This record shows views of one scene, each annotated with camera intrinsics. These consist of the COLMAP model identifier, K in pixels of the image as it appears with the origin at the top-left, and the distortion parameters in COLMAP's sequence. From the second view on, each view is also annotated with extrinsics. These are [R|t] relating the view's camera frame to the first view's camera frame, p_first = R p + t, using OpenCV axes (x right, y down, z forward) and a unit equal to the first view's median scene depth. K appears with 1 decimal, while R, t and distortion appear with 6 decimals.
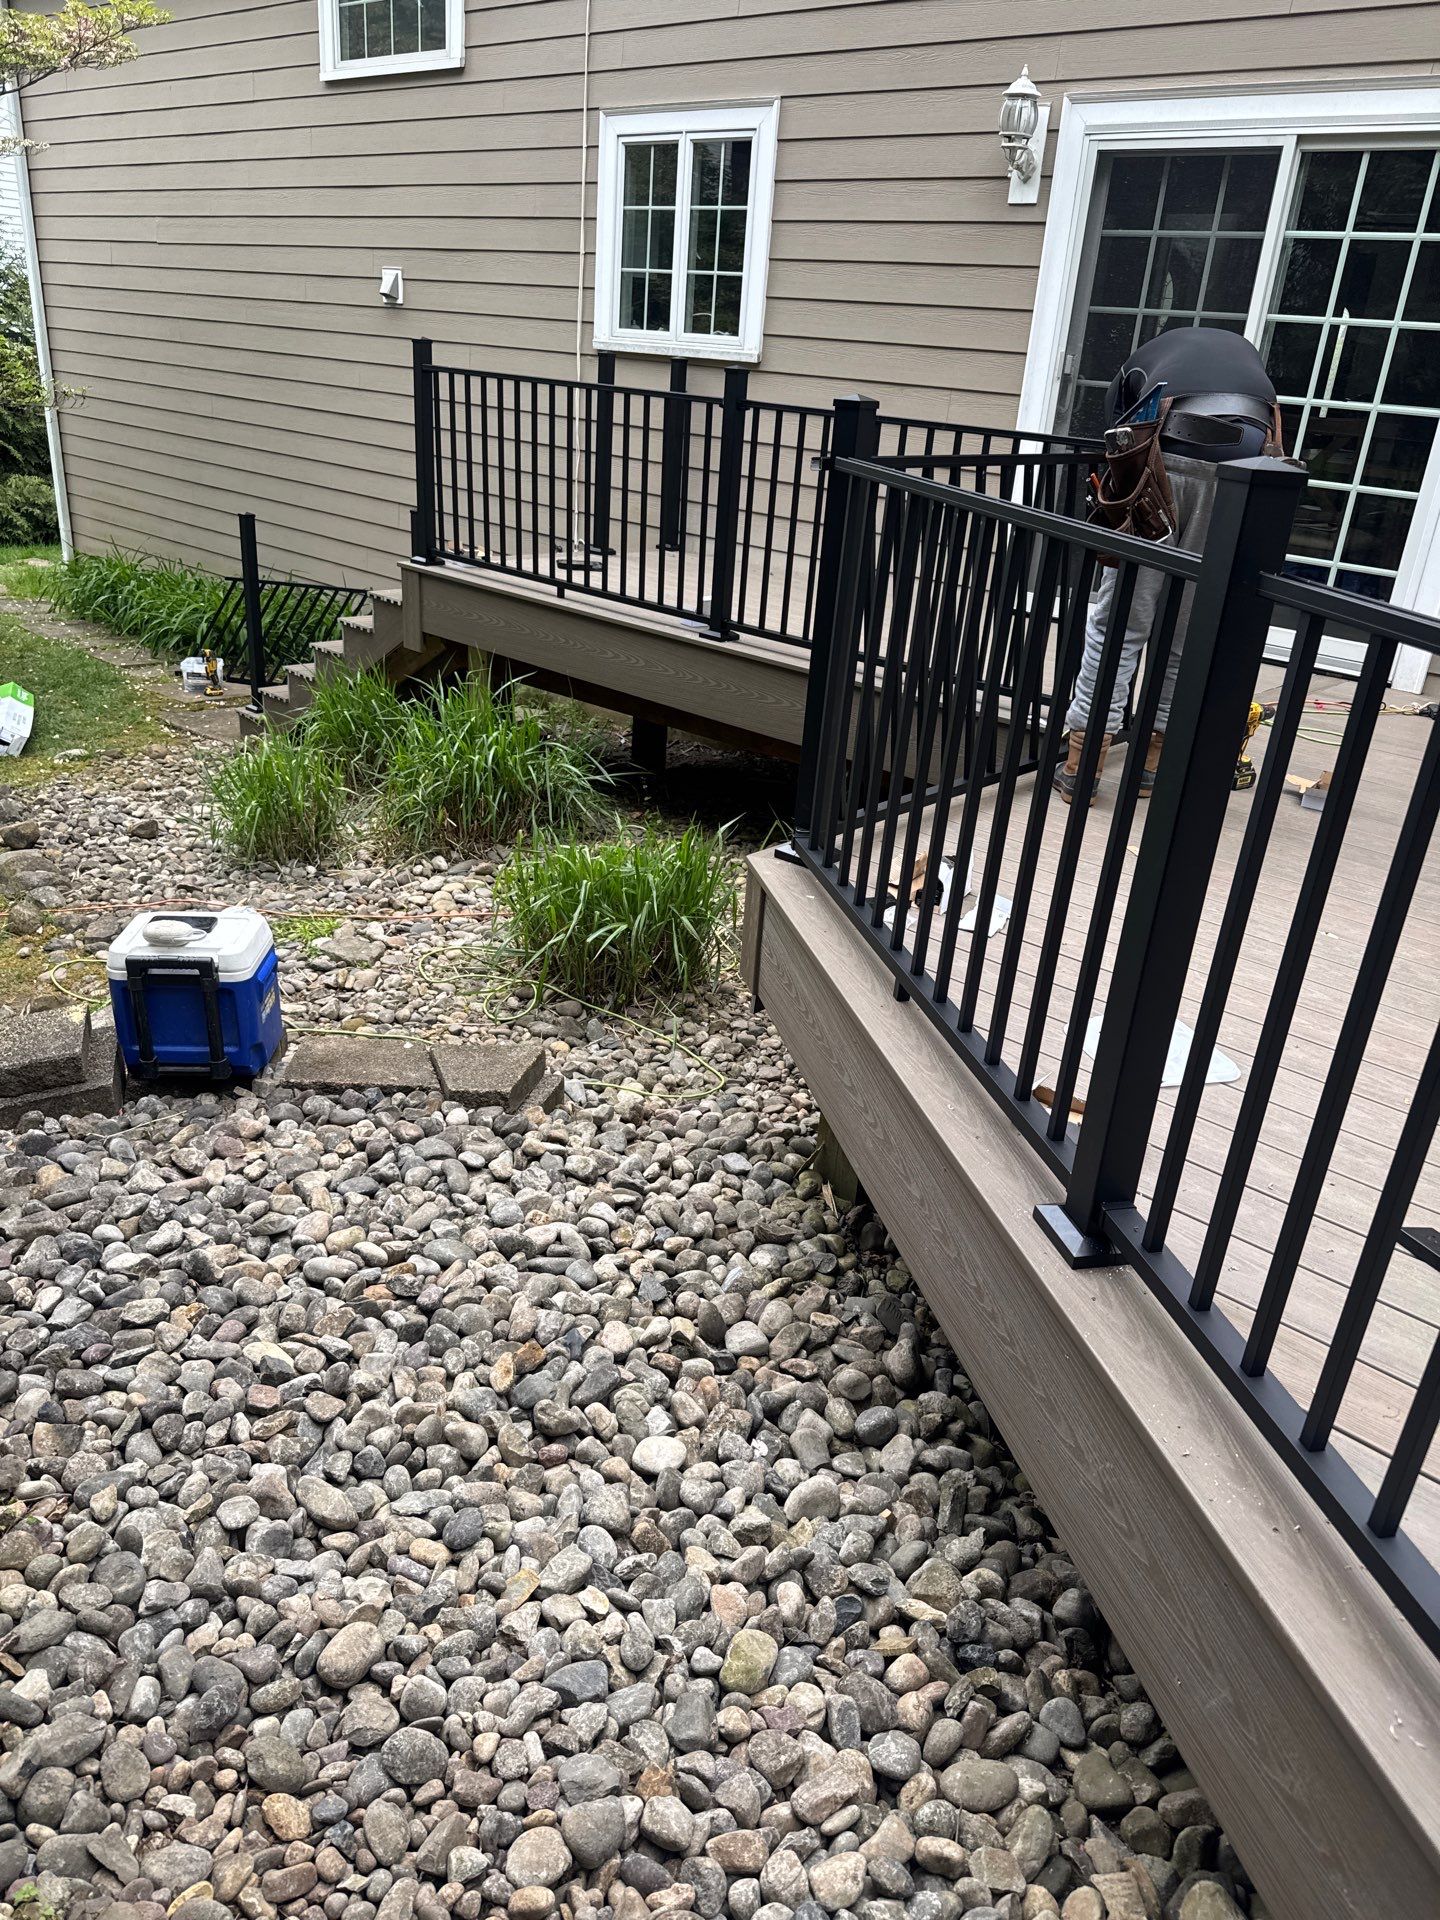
lens RADIAL K [[1356.4, 0, 713.6], [0, 1356.4, 962.0], [0, 0, 1]] dist [0.031457, -0.032744]
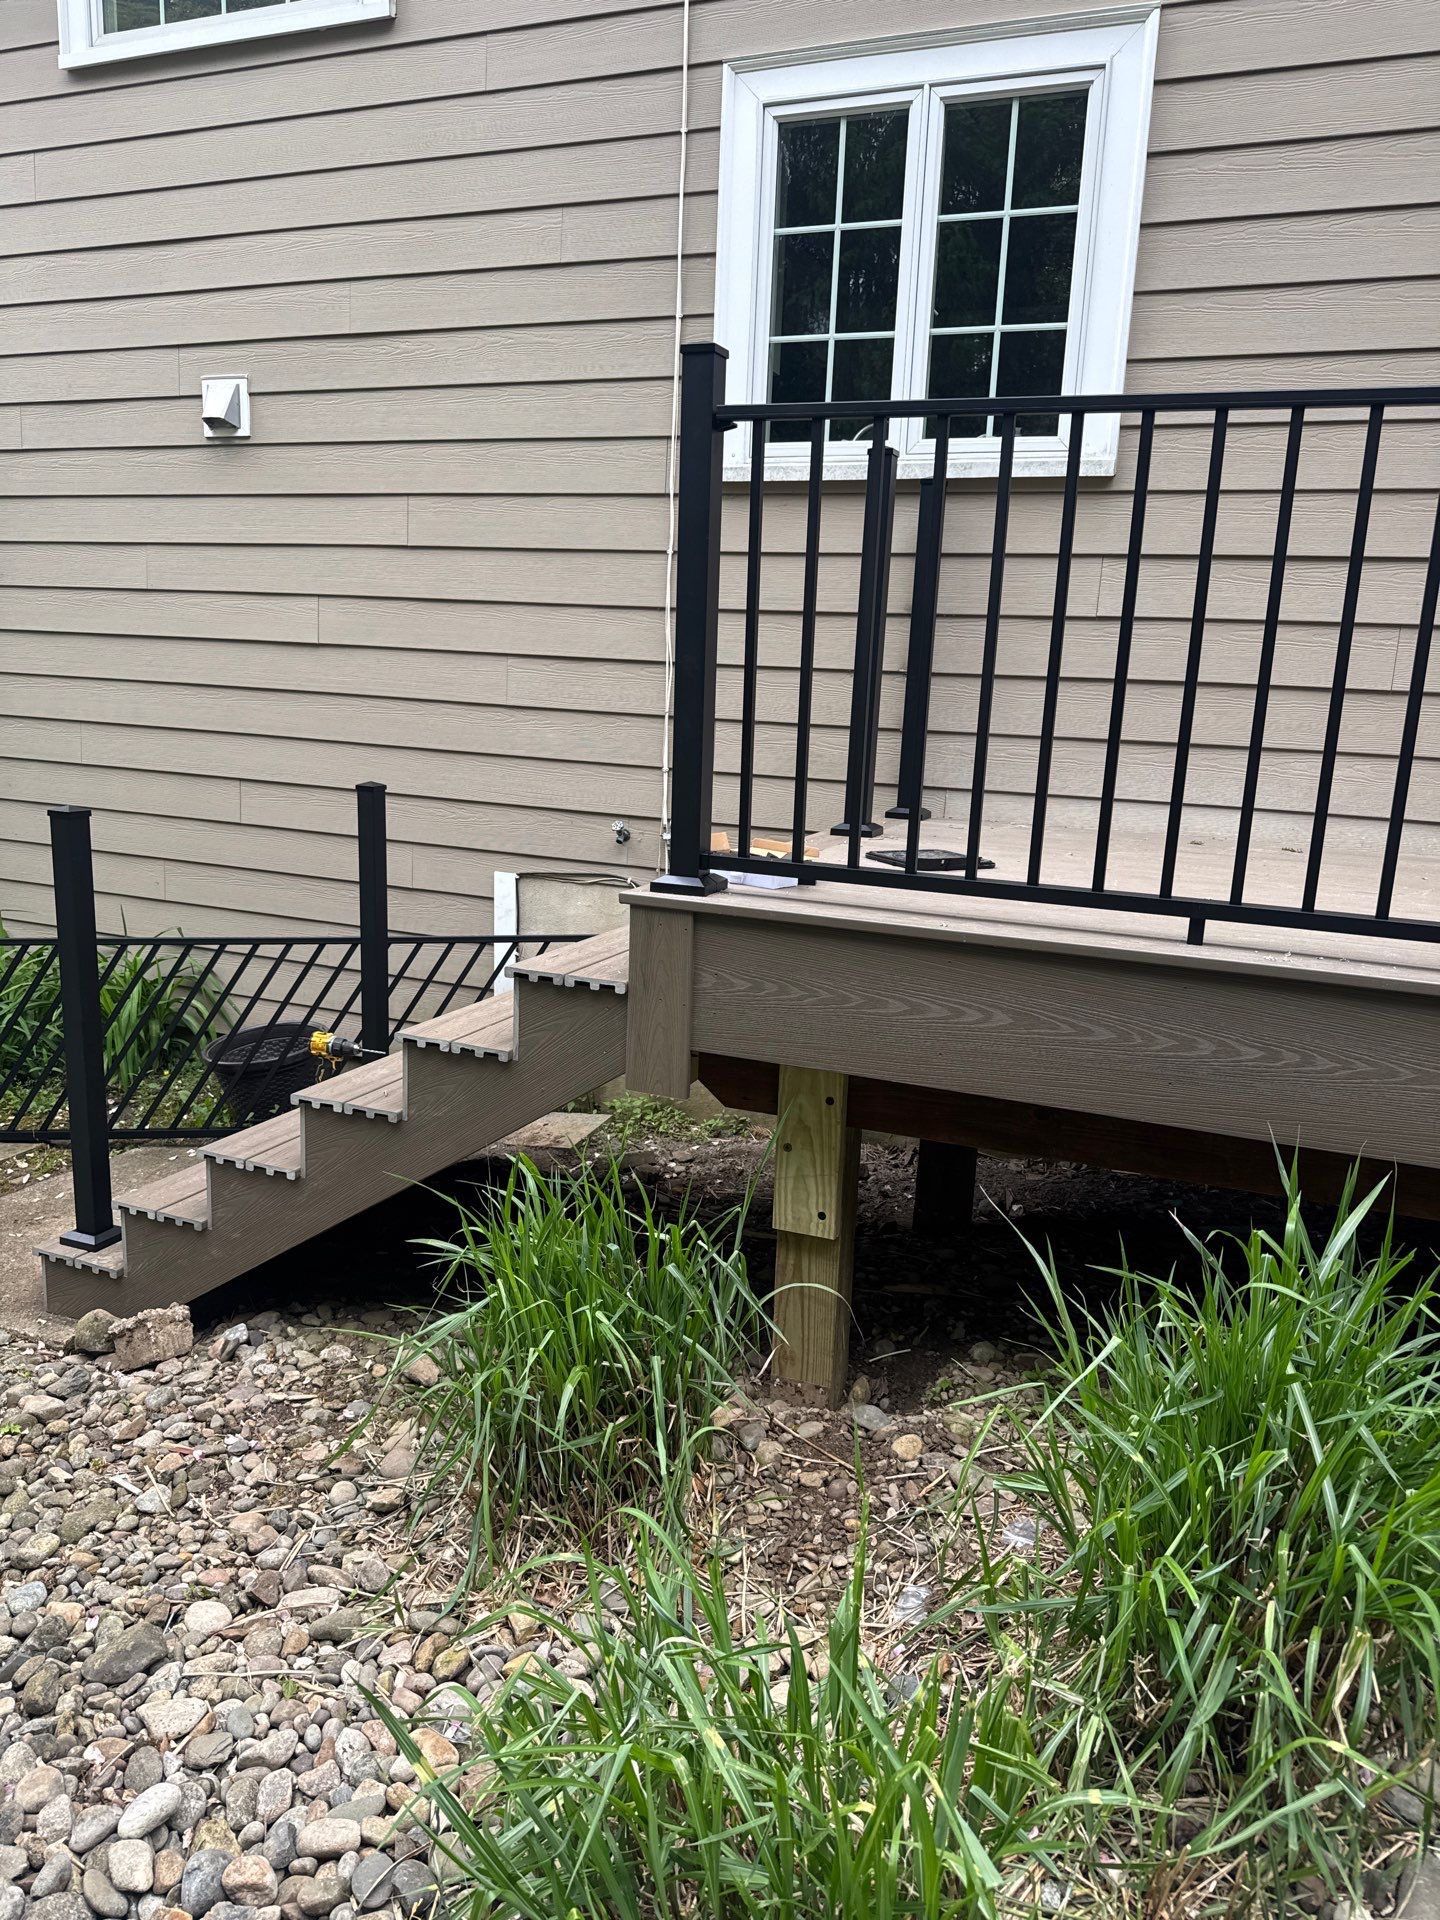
lens RADIAL K [[1356.4, 0, 725.7], [0, 1356.4, 963.3], [0, 0, 1]] dist [0.031457, -0.032744]
pose [[0.940356, -0.103964, 0.323916, -0.299036], [0.162360, 0.973875, -0.158769, -0.183410], [-0.298947, 0.201890, 0.932669, 0.561048]]
